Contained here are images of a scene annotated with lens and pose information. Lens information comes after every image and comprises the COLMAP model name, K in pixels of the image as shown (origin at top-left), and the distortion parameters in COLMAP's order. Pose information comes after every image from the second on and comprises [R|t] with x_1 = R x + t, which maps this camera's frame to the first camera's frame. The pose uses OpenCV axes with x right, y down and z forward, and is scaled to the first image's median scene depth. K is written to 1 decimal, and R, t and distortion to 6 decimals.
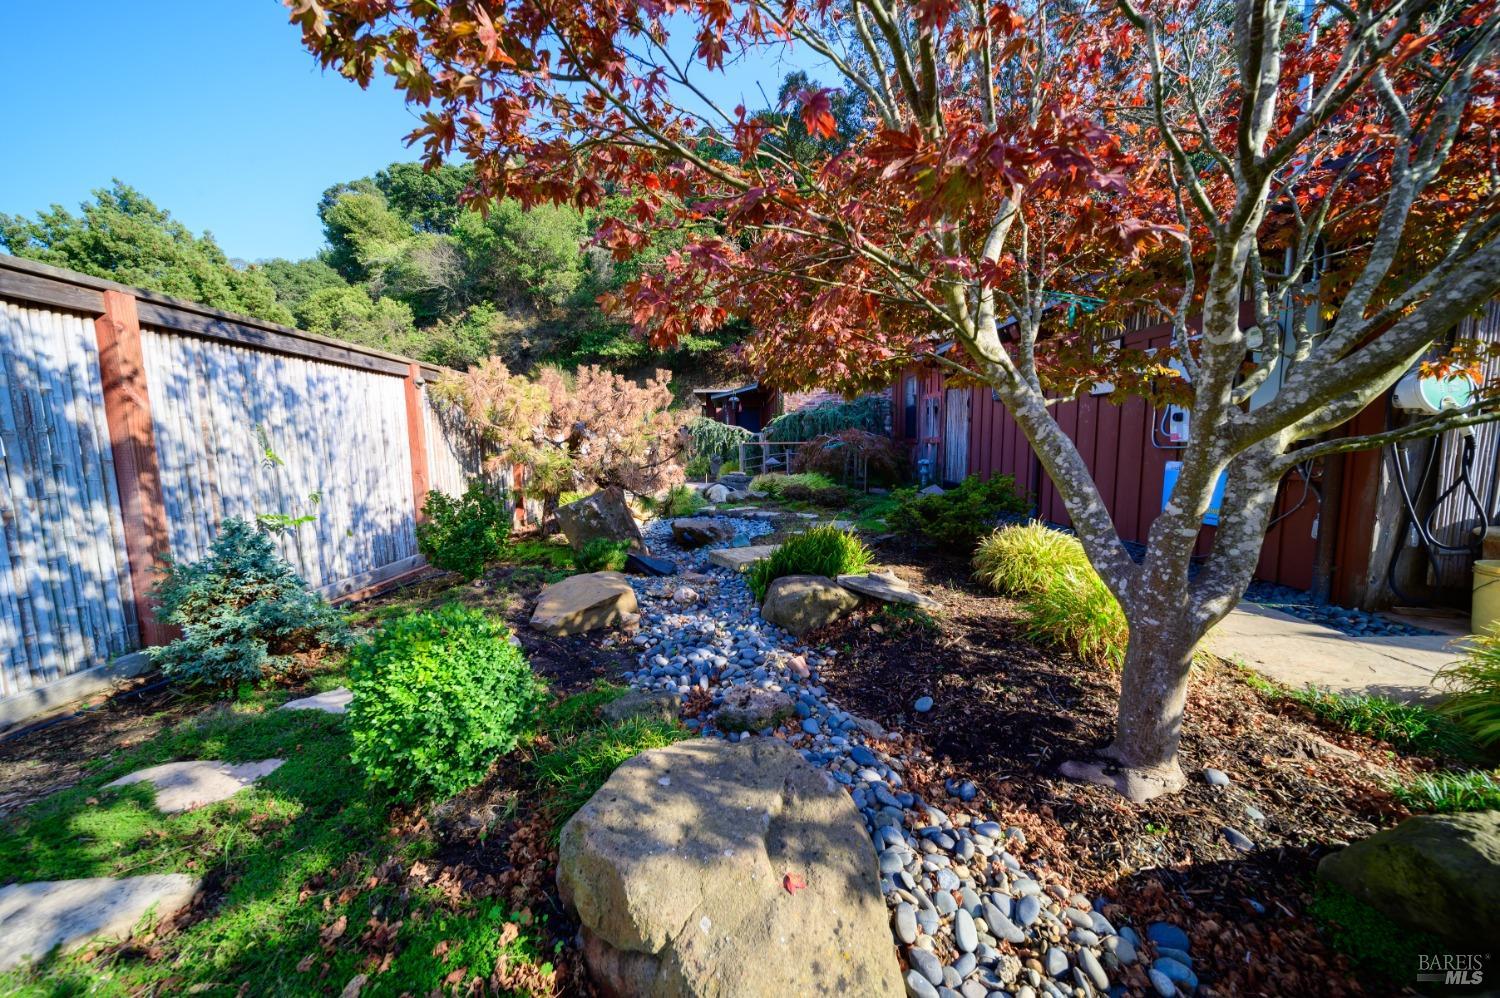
lens RADIAL K [[523.7, 0, 747.6], [0, 523.7, 504.6], [0, 0, 1]] dist [-0.001165, -0.000379]
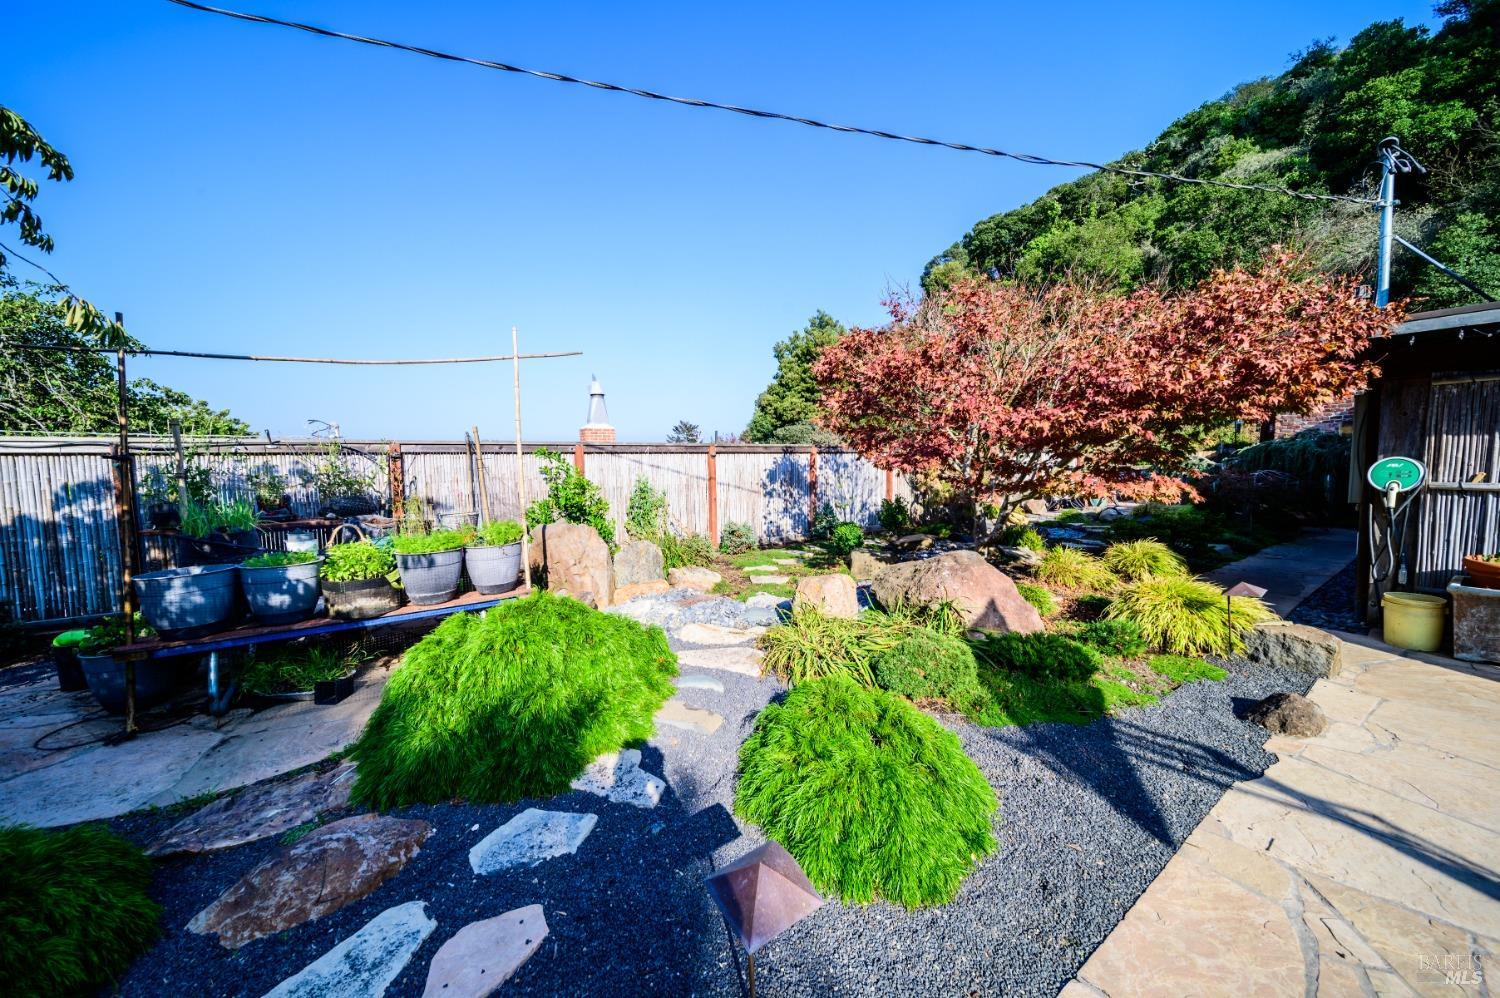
lens RADIAL K [[523.7, 0, 747.6], [0, 523.7, 504.6], [0, 0, 1]] dist [-0.001165, -0.000379]
pose [[0.554468, 0.068478, -0.829383, 0.122965], [-0.087642, 0.995872, 0.023633, 0.000452], [0.827577, 0.059585, 0.558181, -0.107215]]
